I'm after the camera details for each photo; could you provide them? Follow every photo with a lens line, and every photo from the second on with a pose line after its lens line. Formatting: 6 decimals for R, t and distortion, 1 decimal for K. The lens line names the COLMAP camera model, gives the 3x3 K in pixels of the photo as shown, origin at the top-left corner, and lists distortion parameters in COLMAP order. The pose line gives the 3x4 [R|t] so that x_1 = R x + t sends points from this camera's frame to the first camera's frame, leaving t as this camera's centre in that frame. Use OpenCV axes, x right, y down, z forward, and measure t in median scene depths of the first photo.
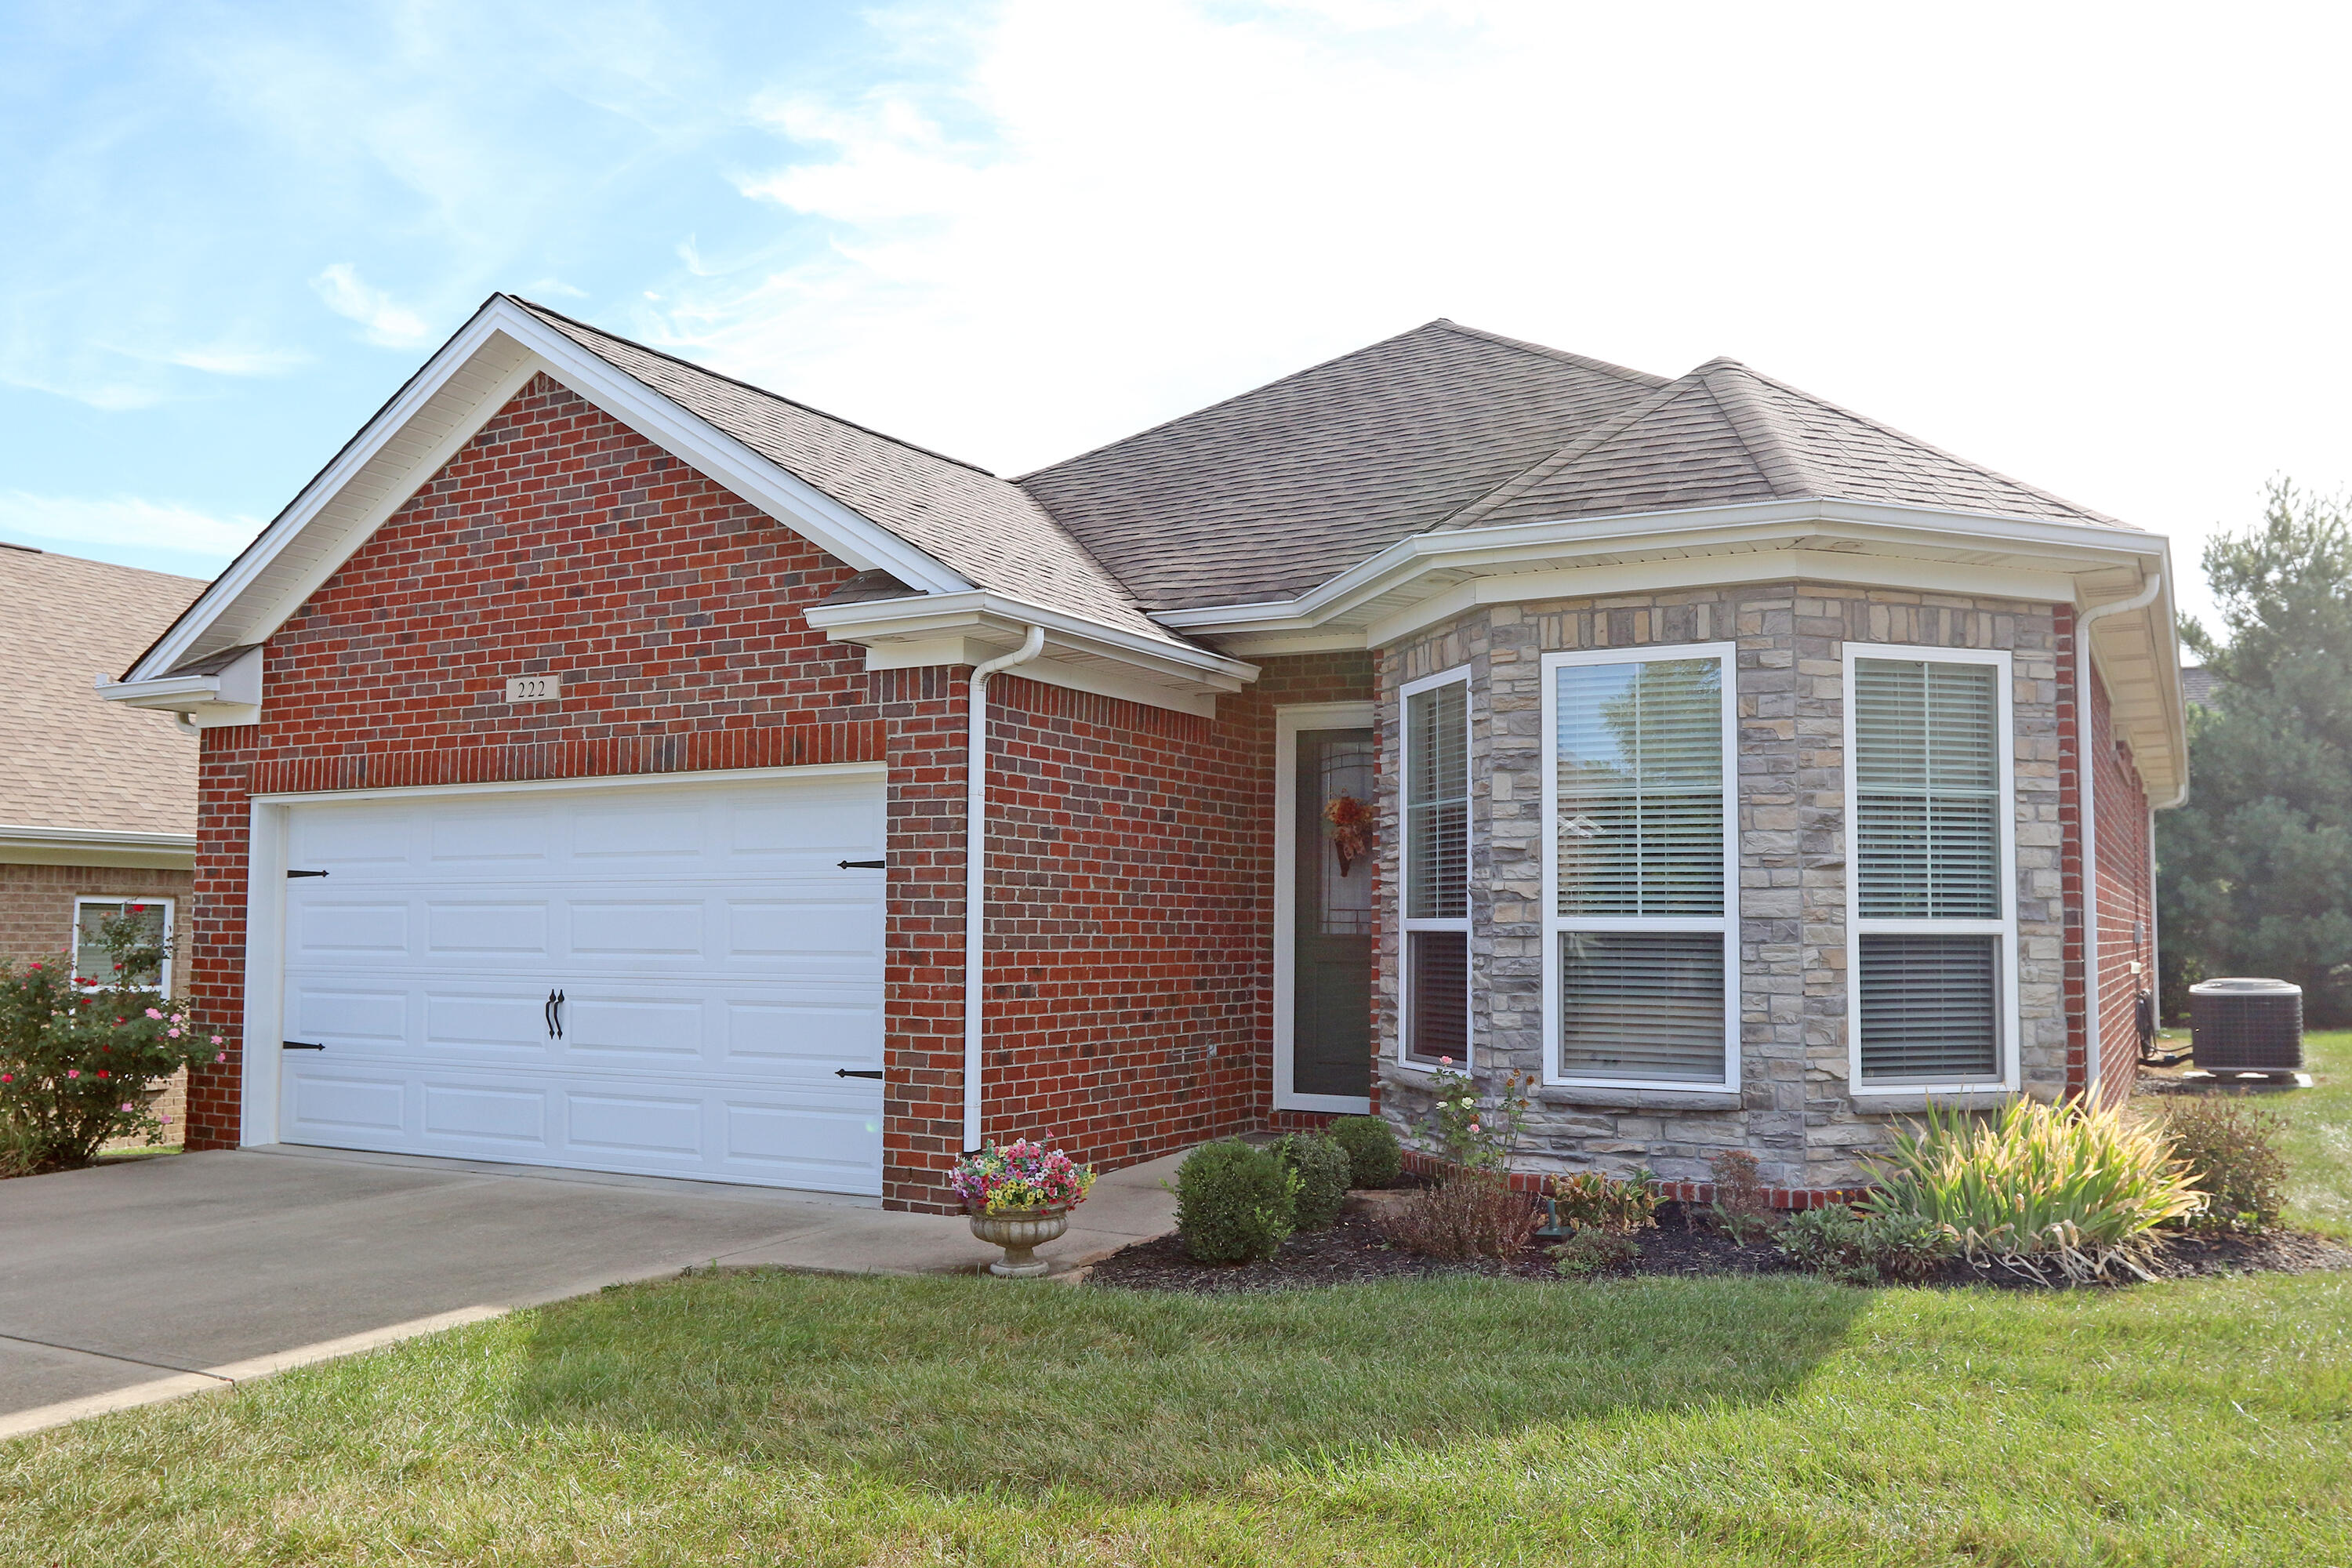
lens RADIAL K [[1962.2, 0, 1177.7], [0, 1962.2, 783.0], [0, 0, 1]] dist [-0.061240, -0.001145]
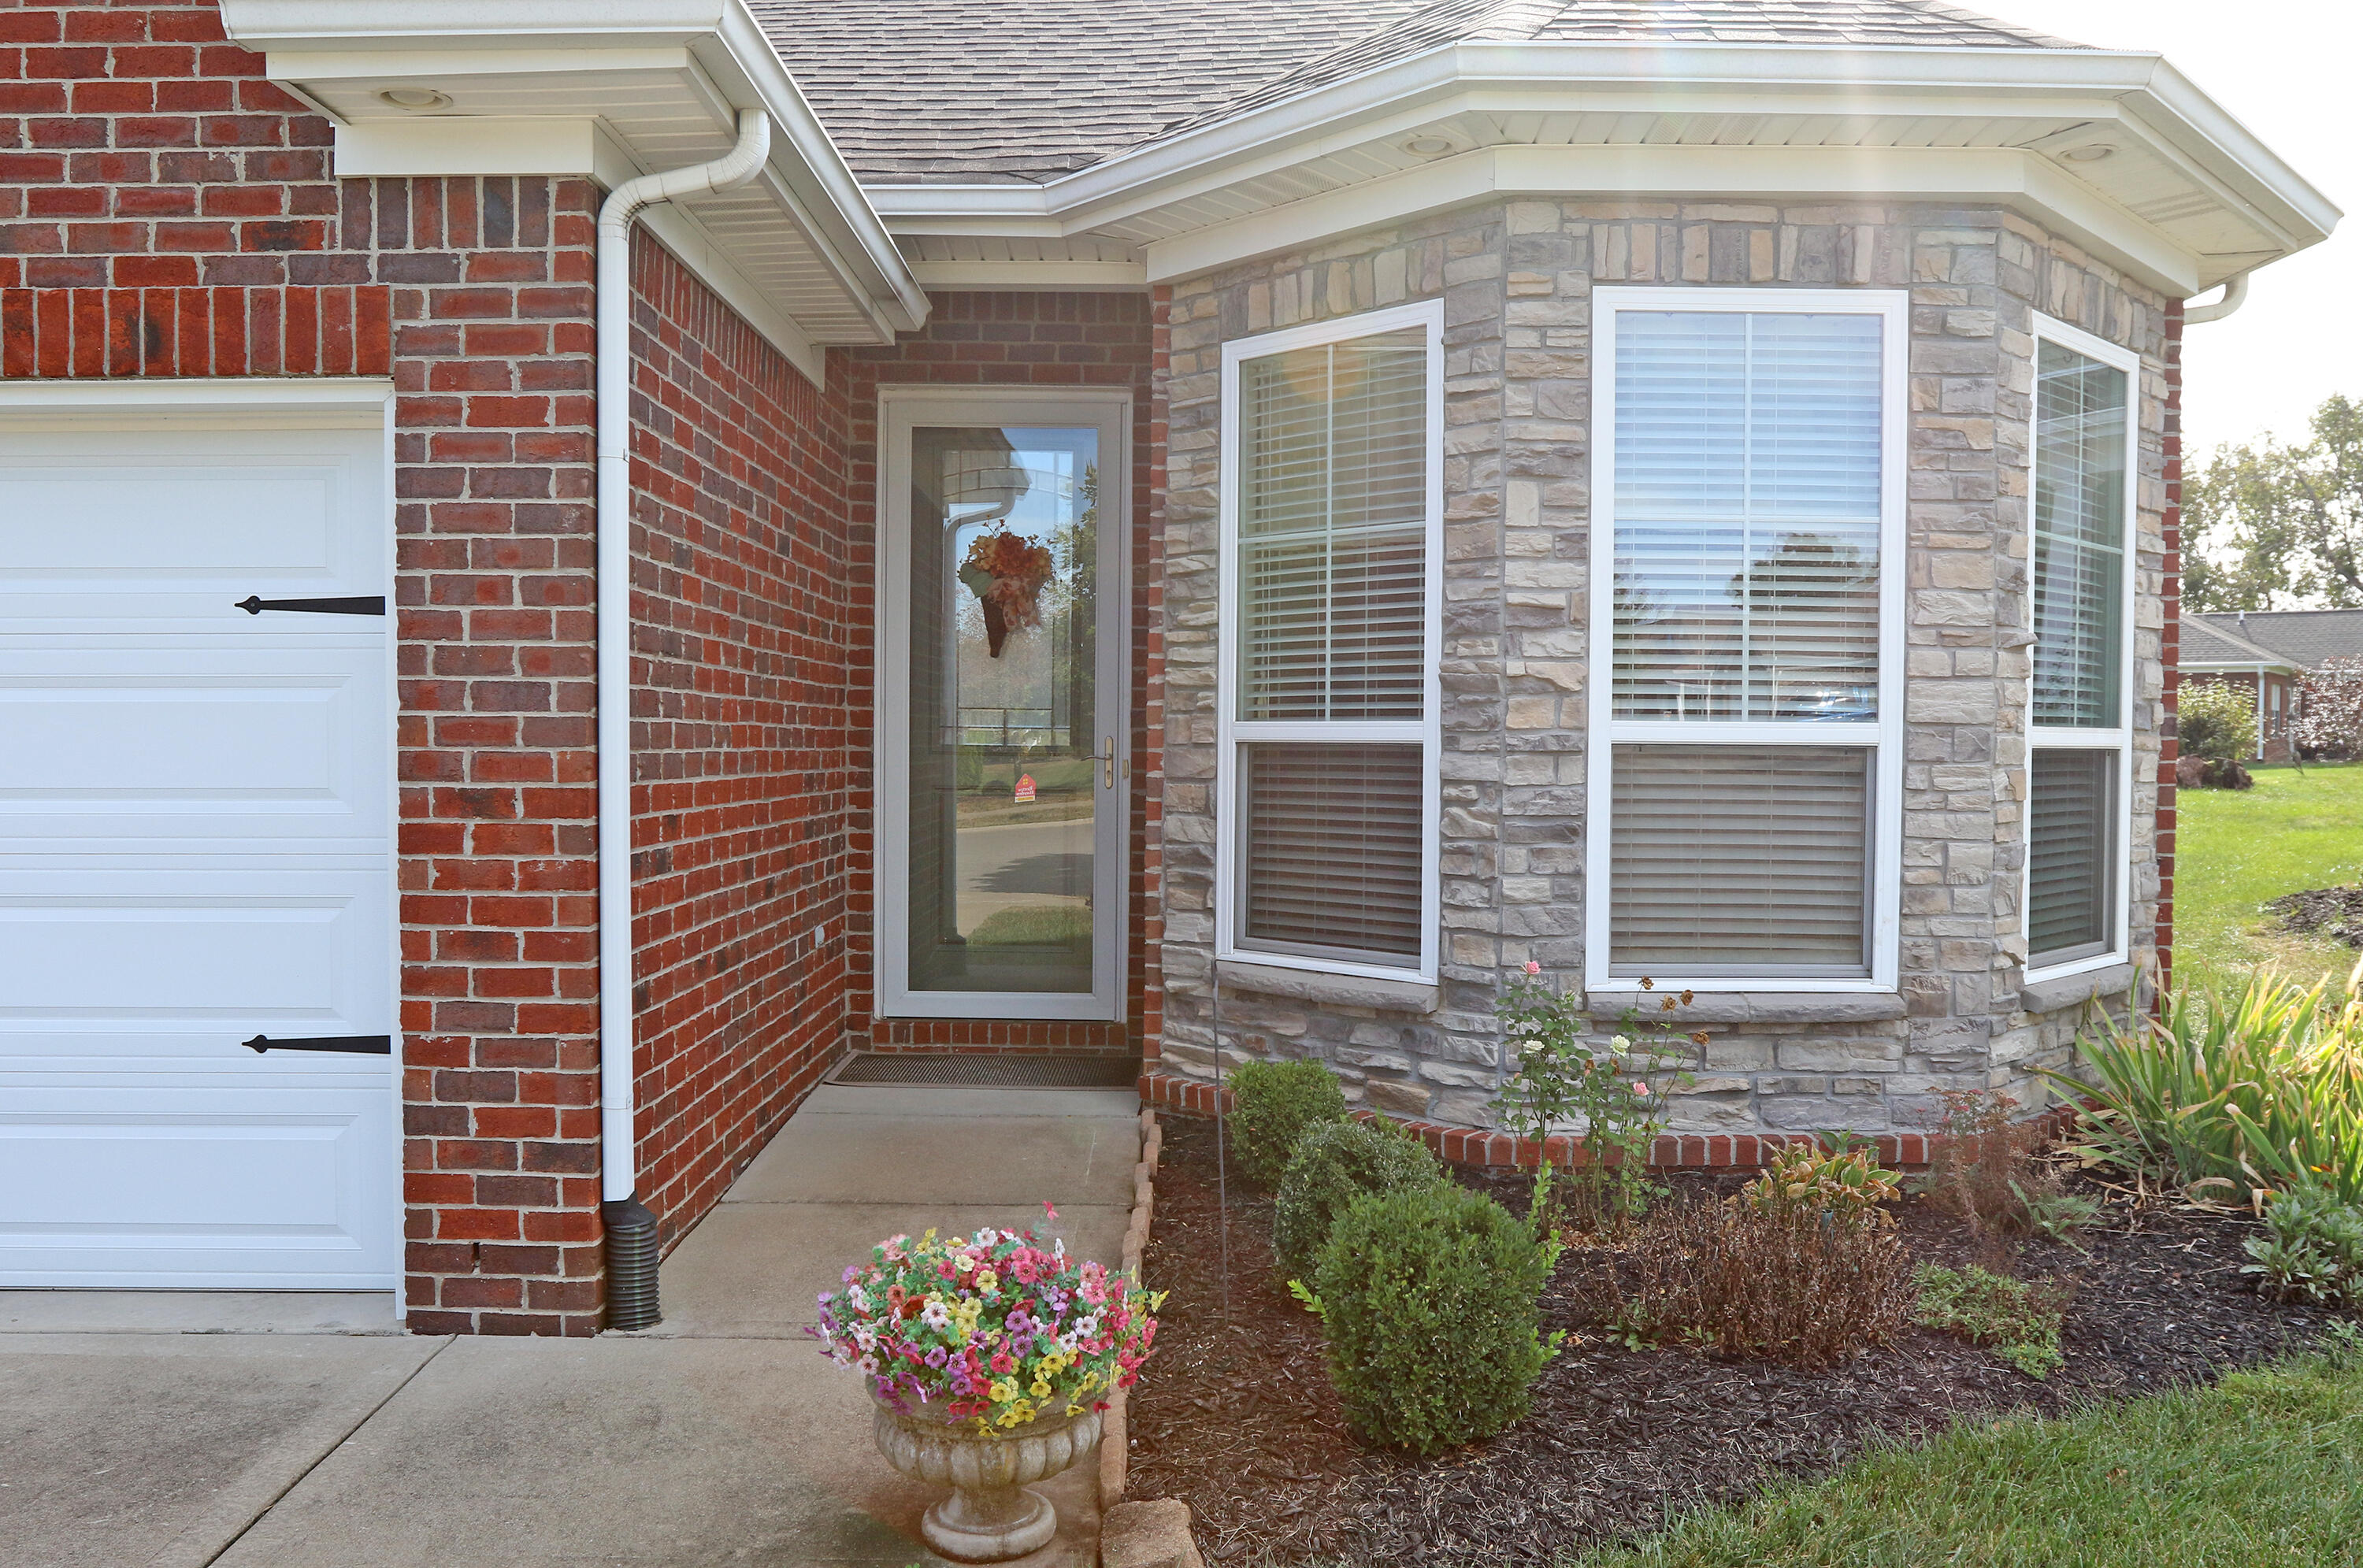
lens RADIAL K [[1887.5, 0, 1180.7], [0, 1887.5, 790.3], [0, 0, 1]] dist [-0.057171, 0.033680]
pose [[0.874850, -0.014480, 0.484177, -0.204856], [-0.035968, 0.994852, 0.094743, 0.037982], [-0.483056, -0.100300, 0.869826, 0.531737]]
